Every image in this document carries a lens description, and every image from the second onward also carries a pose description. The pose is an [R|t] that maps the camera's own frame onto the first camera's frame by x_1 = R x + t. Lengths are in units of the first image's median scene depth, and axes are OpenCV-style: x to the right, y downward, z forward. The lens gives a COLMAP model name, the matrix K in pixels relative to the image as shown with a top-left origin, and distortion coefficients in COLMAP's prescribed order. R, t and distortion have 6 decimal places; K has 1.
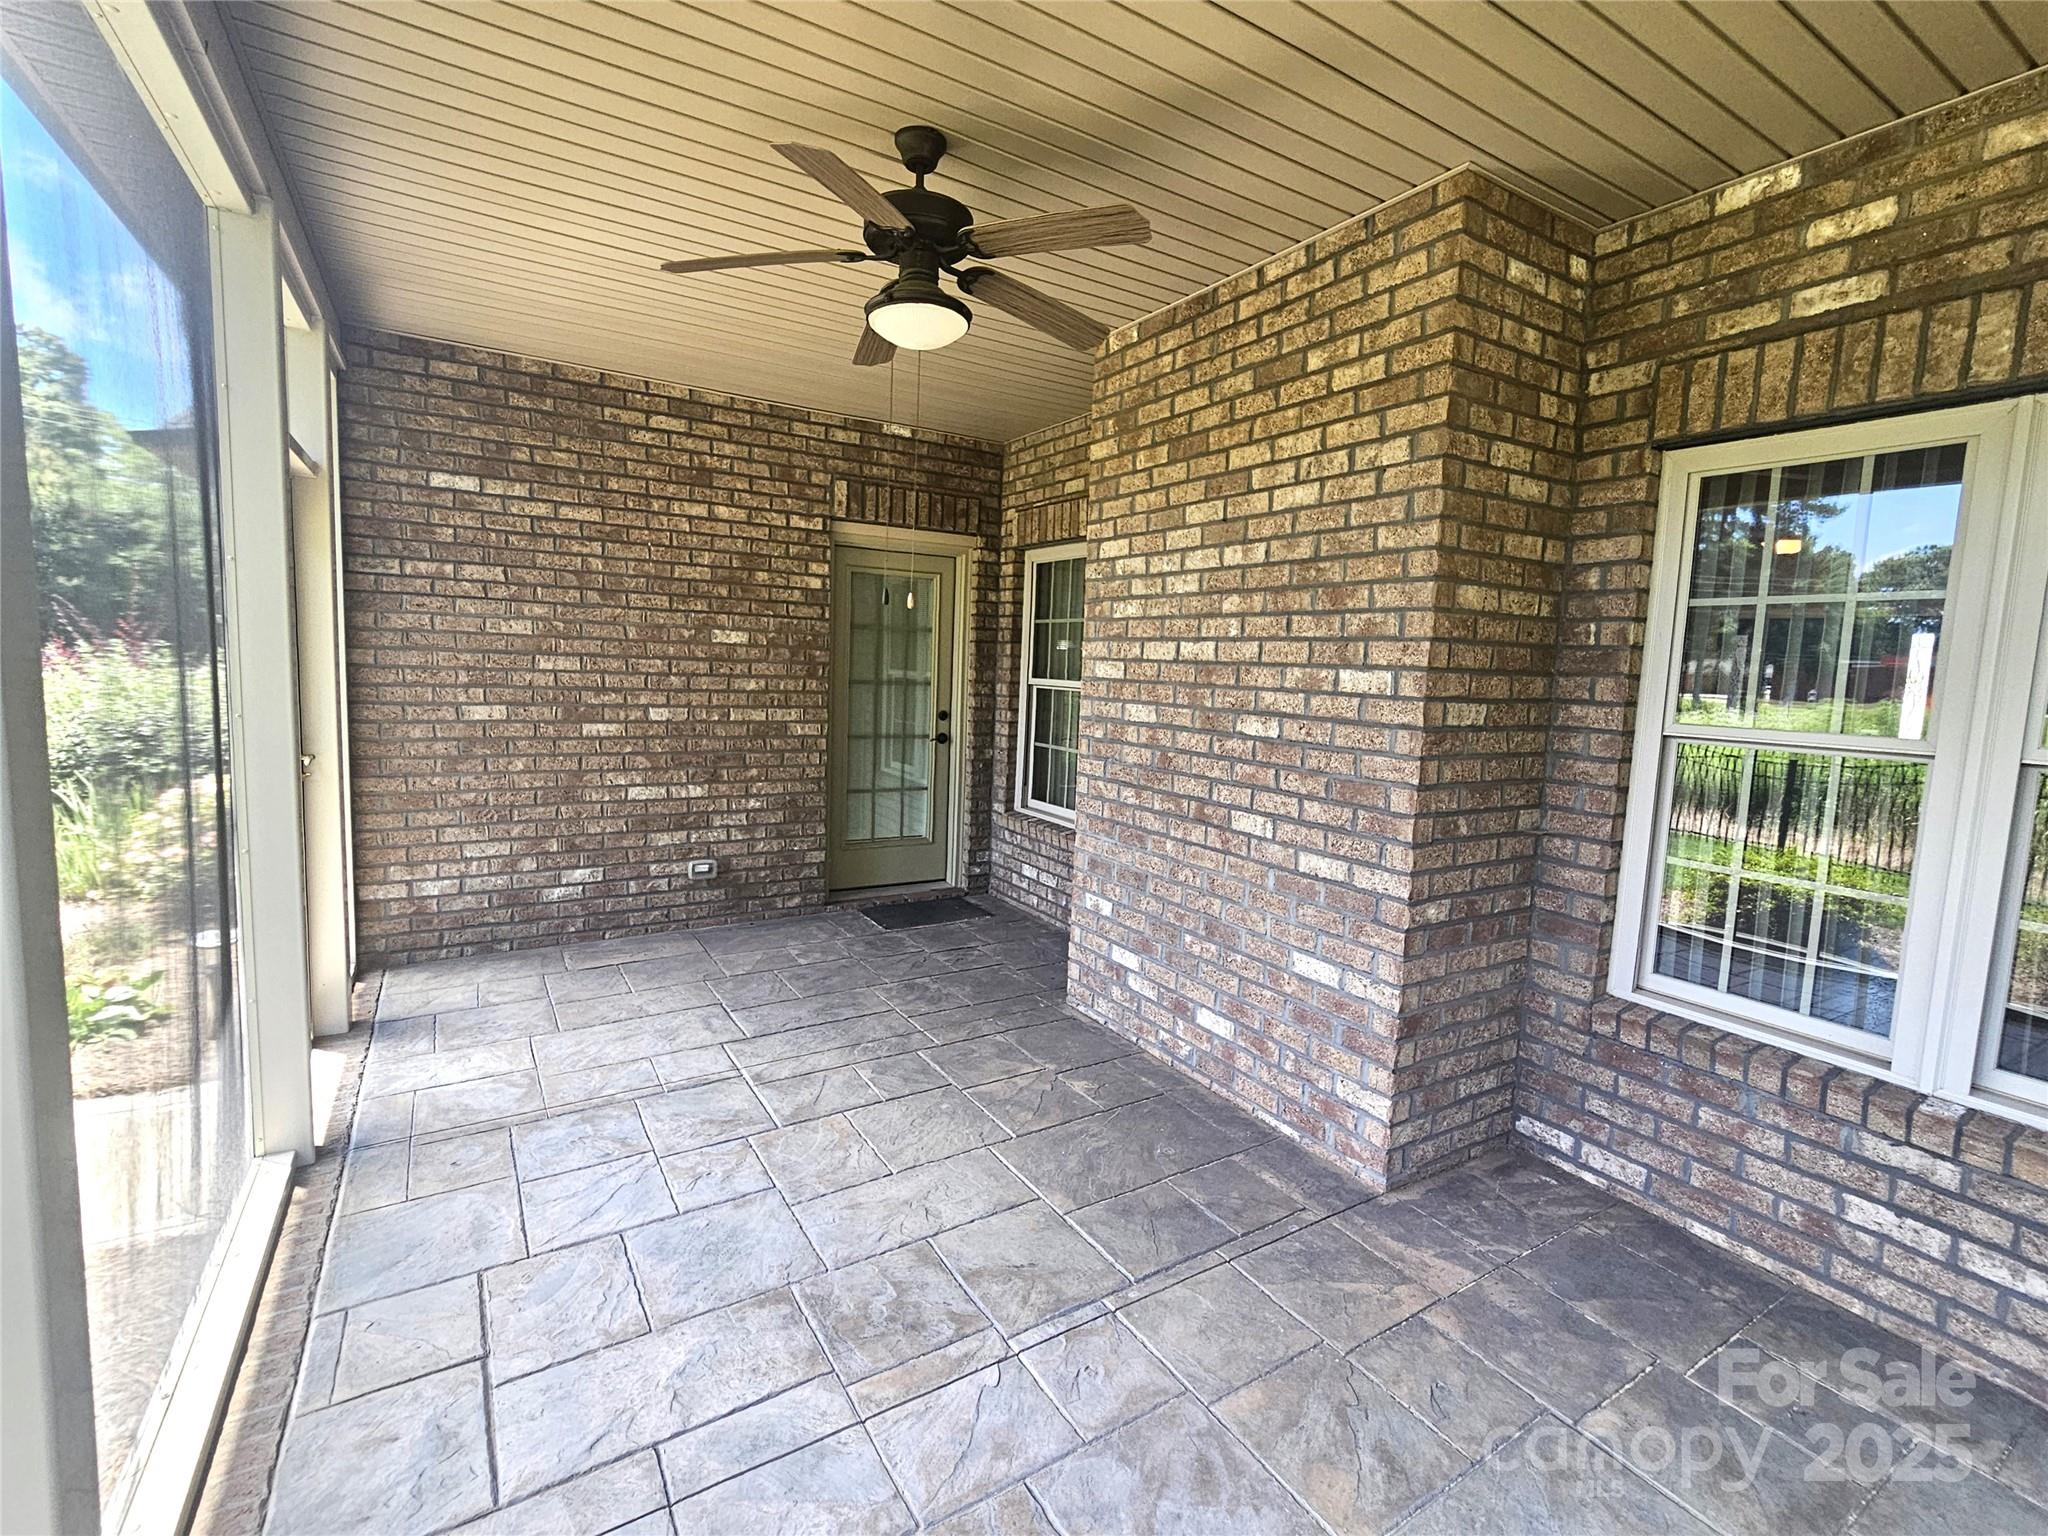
lens RADIAL K [[924.2, 0, 1025.2], [0, 924.2, 759.4], [0, 0, 1]] dist [0.000067, -0.000063]
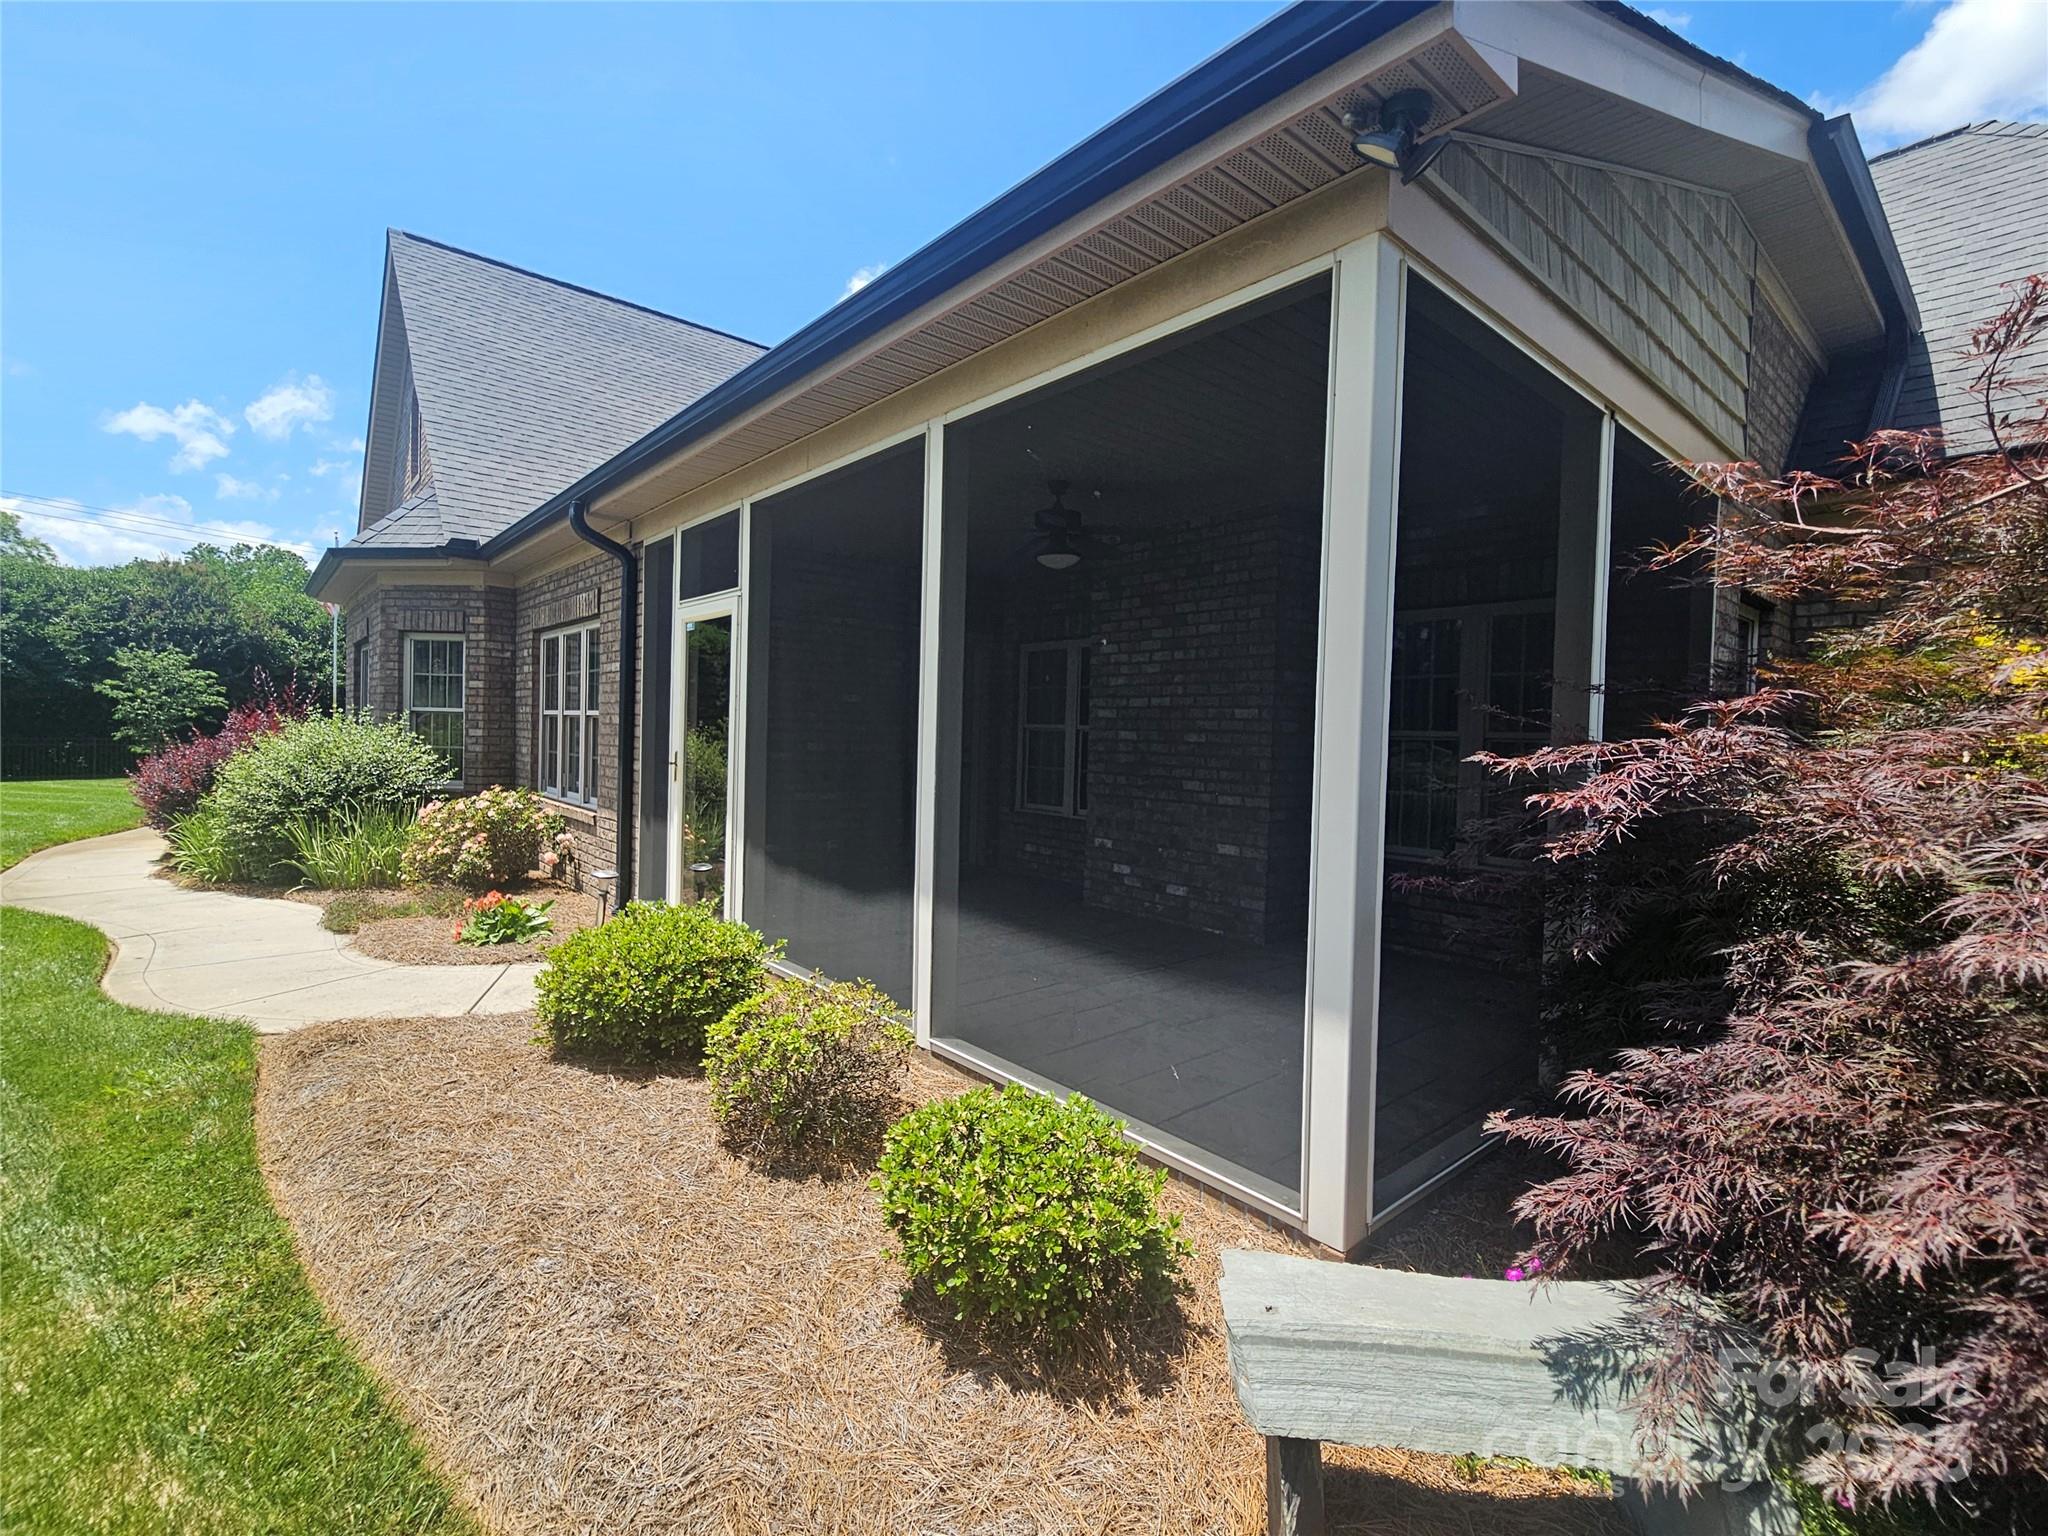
lens RADIAL K [[924.2, 0, 1025.2], [0, 924.2, 759.4], [0, 0, 1]] dist [0.000067, -0.000063]
pose [[0.986233, -0.014317, 0.164742, -0.459901], [0.026609, 0.997002, -0.072650, 0.152573], [-0.163208, 0.076033, 0.983657, -0.957945]]
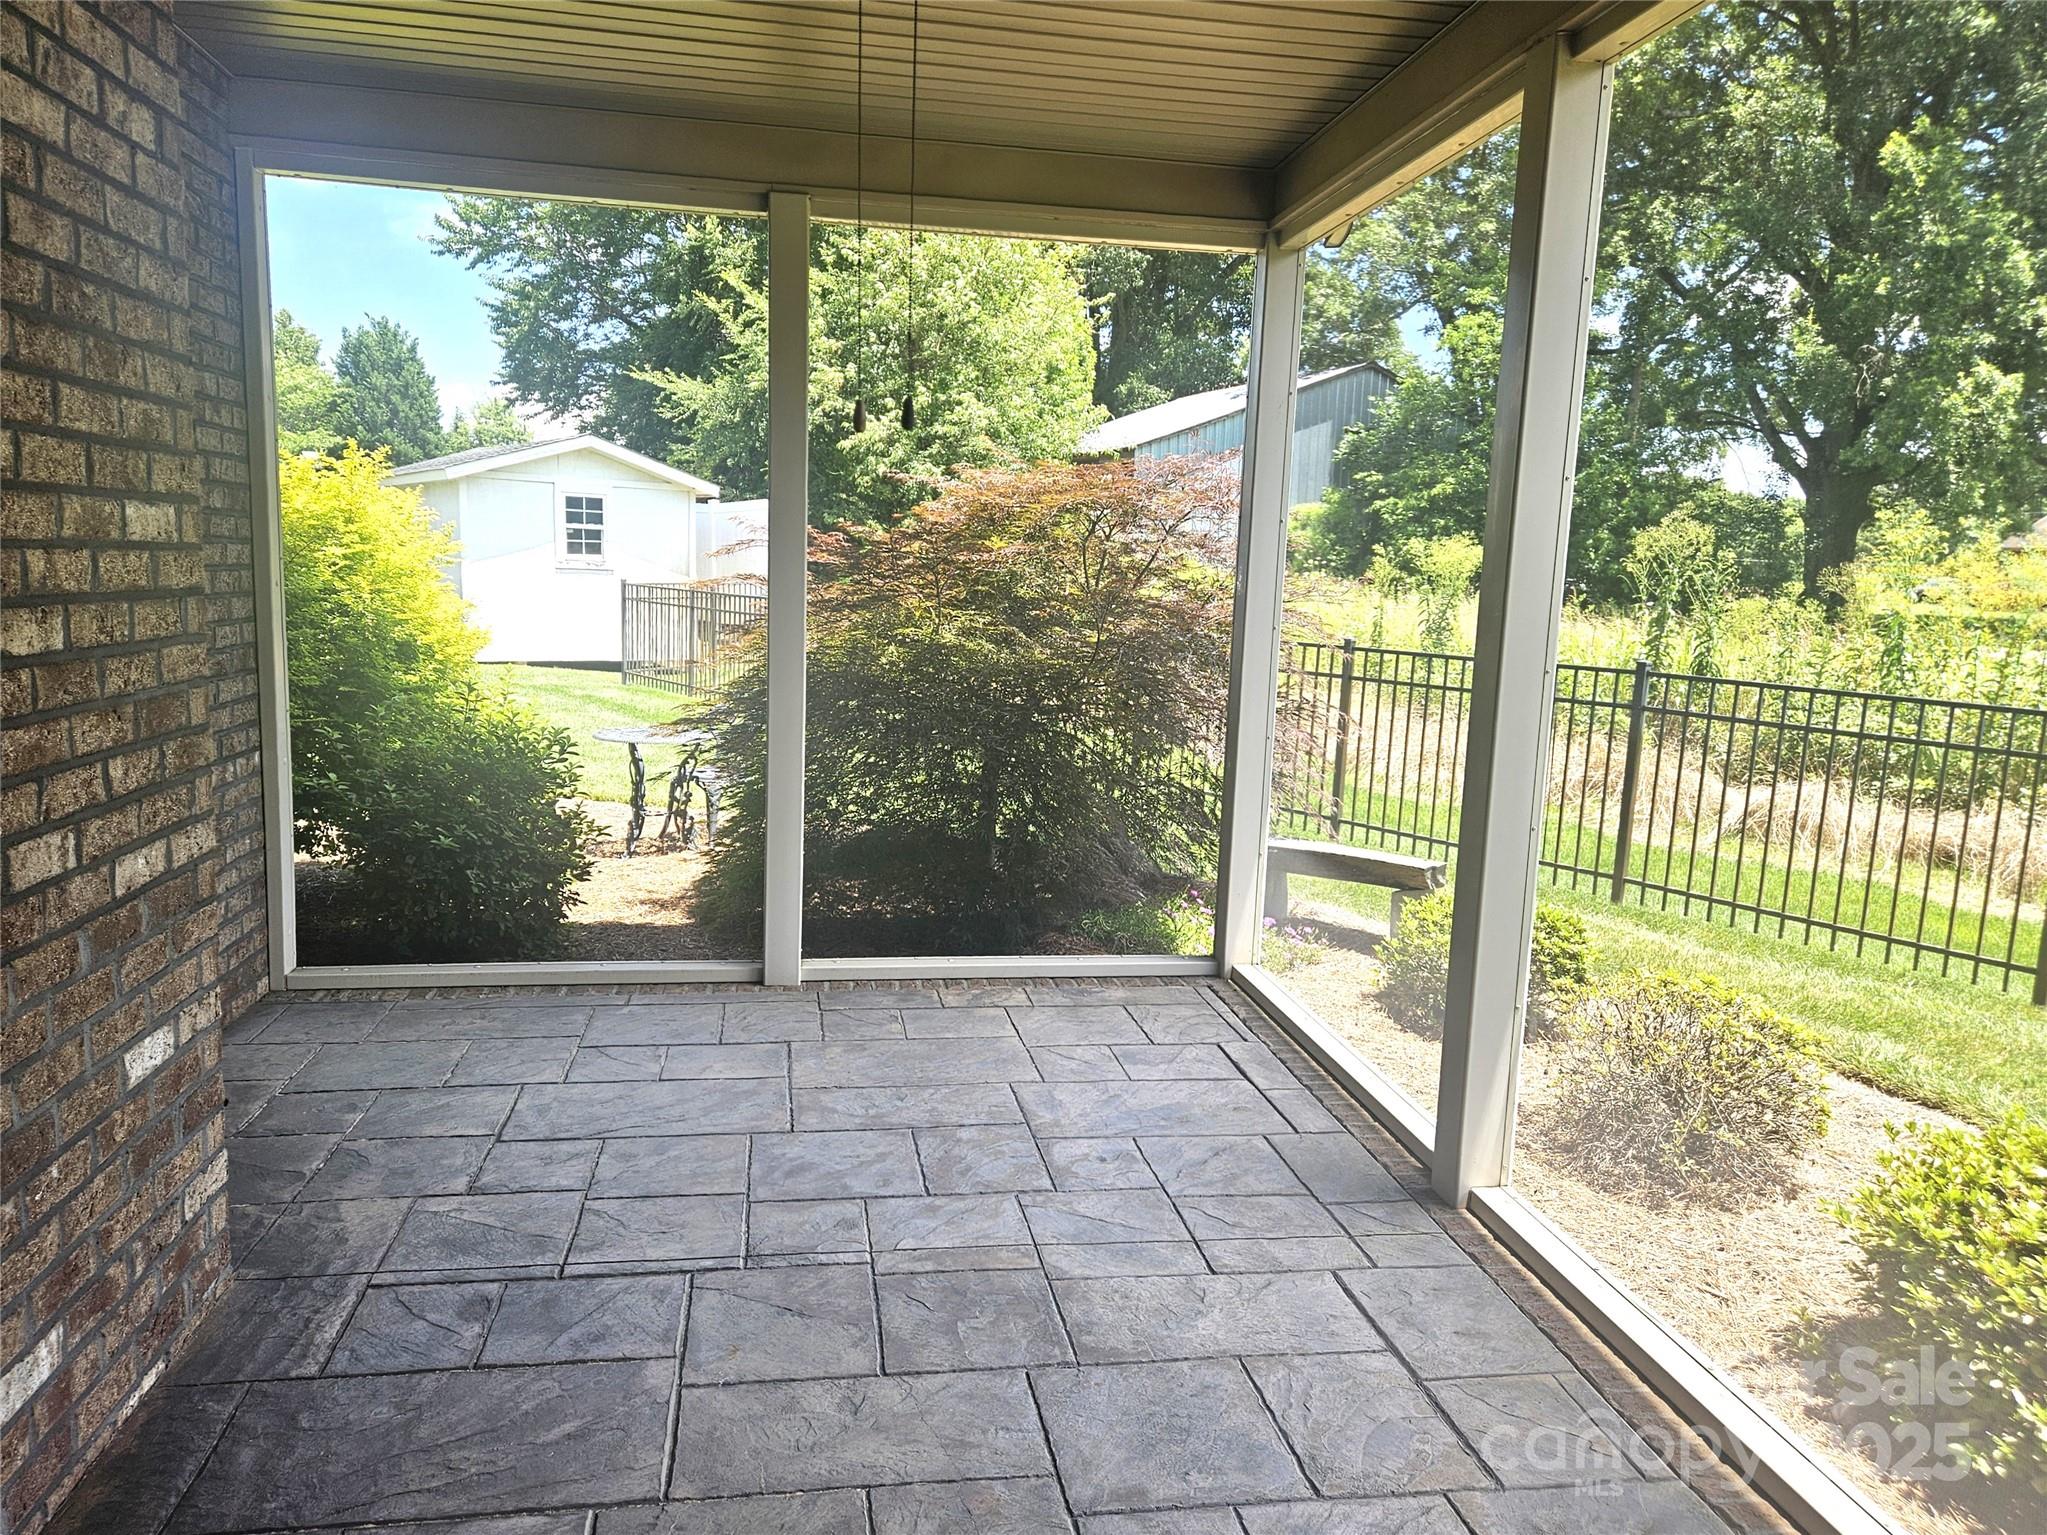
lens RADIAL K [[1429.8, 0, 1021.4], [0, 1429.8, 796.0], [0, 0, 1]] dist [0.040579, -0.001790]
pose [[-0.920187, -0.132186, 0.368488, -0.433099], [-0.029188, 0.961815, 0.272139, -0.160421], [-0.390390, 0.239664, -0.888908, 1.440375]]
